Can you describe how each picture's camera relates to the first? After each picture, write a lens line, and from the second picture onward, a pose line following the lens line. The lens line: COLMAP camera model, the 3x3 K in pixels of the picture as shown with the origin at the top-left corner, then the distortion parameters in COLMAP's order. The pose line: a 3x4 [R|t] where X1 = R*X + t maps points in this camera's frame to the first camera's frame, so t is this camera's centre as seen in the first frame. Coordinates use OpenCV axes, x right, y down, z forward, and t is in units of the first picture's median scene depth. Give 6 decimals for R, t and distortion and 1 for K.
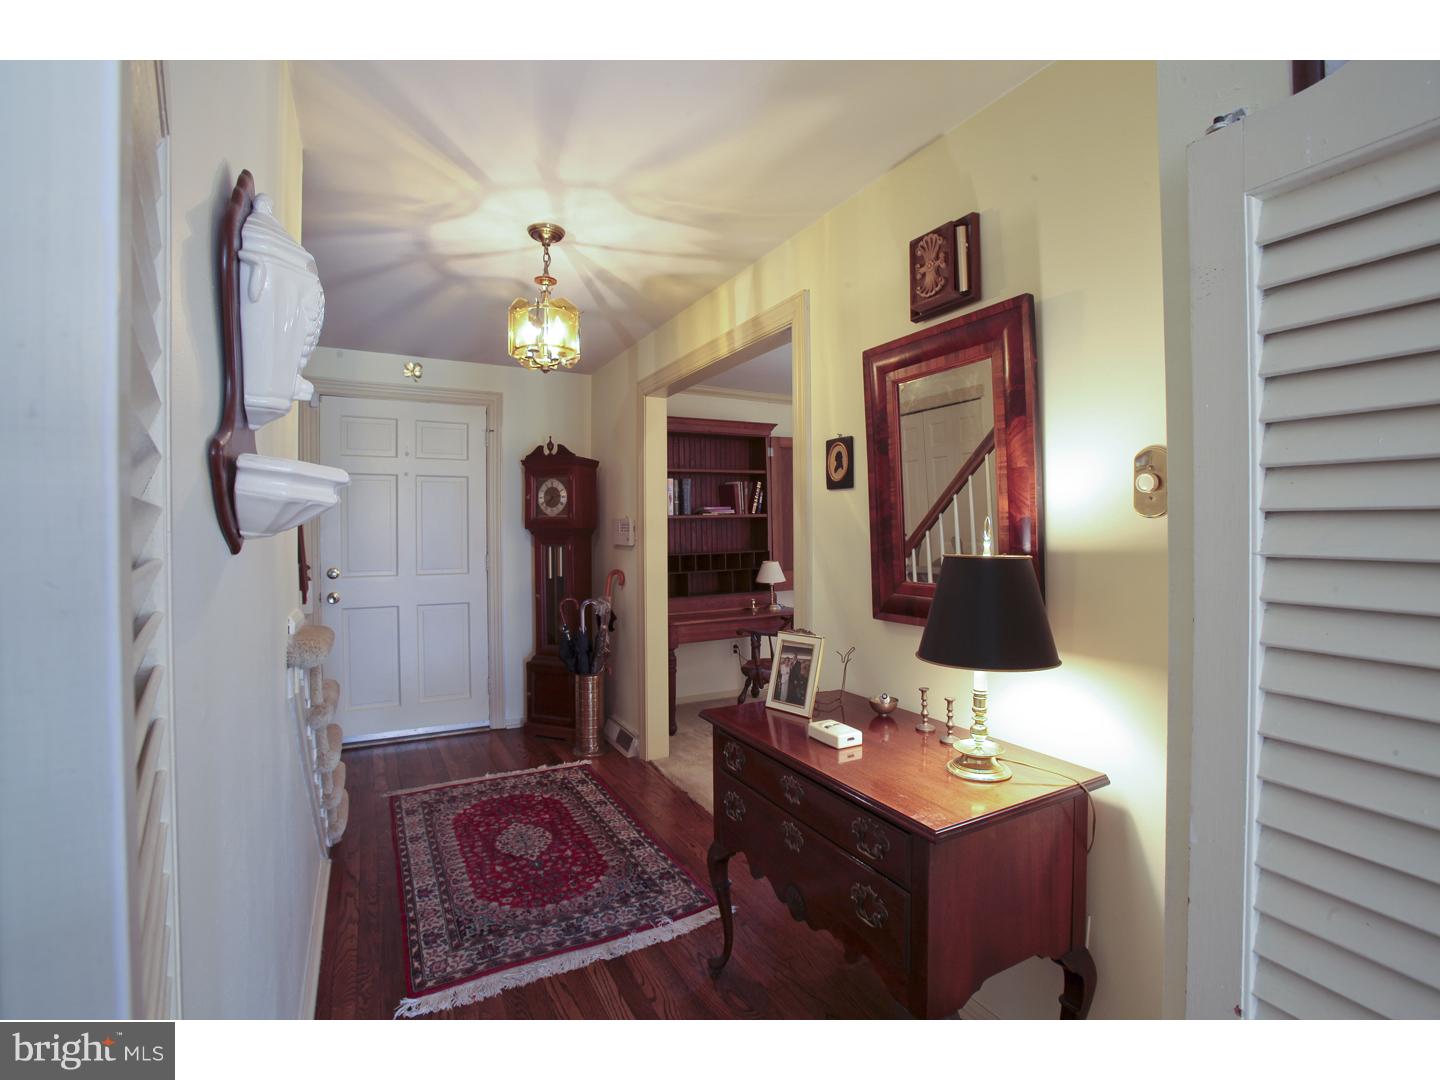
lens RADIAL K [[659.9, 0, 670.2], [0, 659.9, 535.3], [0, 0, 1]] dist [-0.018596, 0.001370]
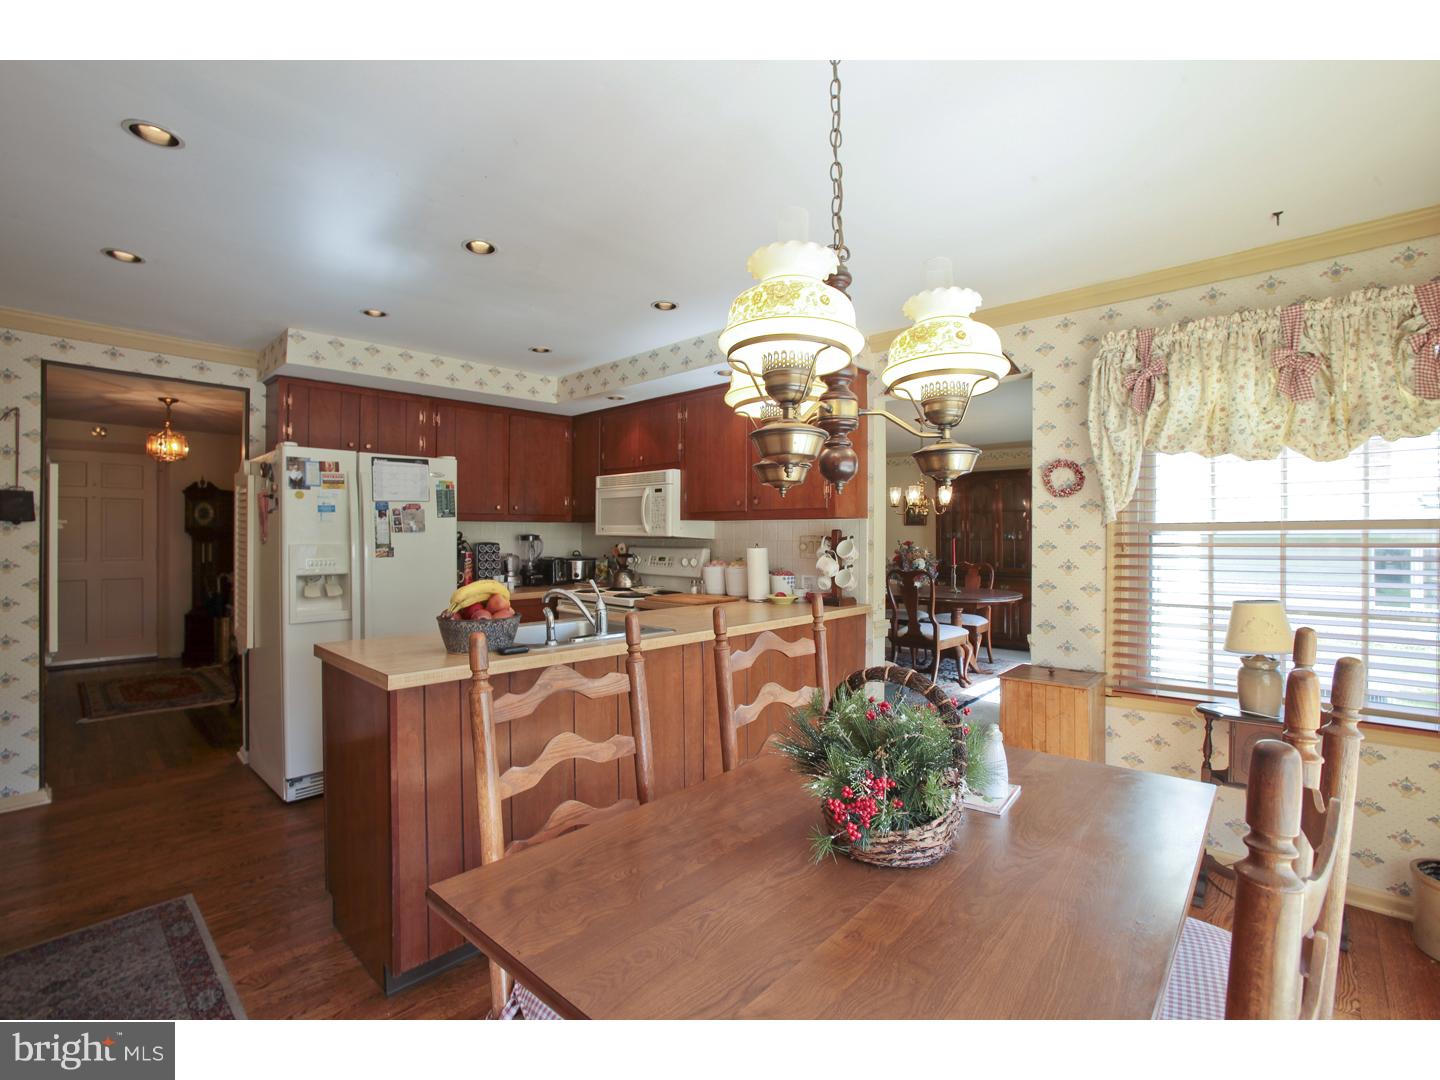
lens RADIAL K [[659.9, 0, 727.5], [0, 659.9, 533.6], [0, 0, 1]] dist [-0.018596, 0.001370]
pose [[0.932842, 0.005583, 0.360242, 0.380829], [0.000096, 0.999876, -0.015742, 0.015849], [-0.360286, 0.014720, 0.932726, -0.833567]]
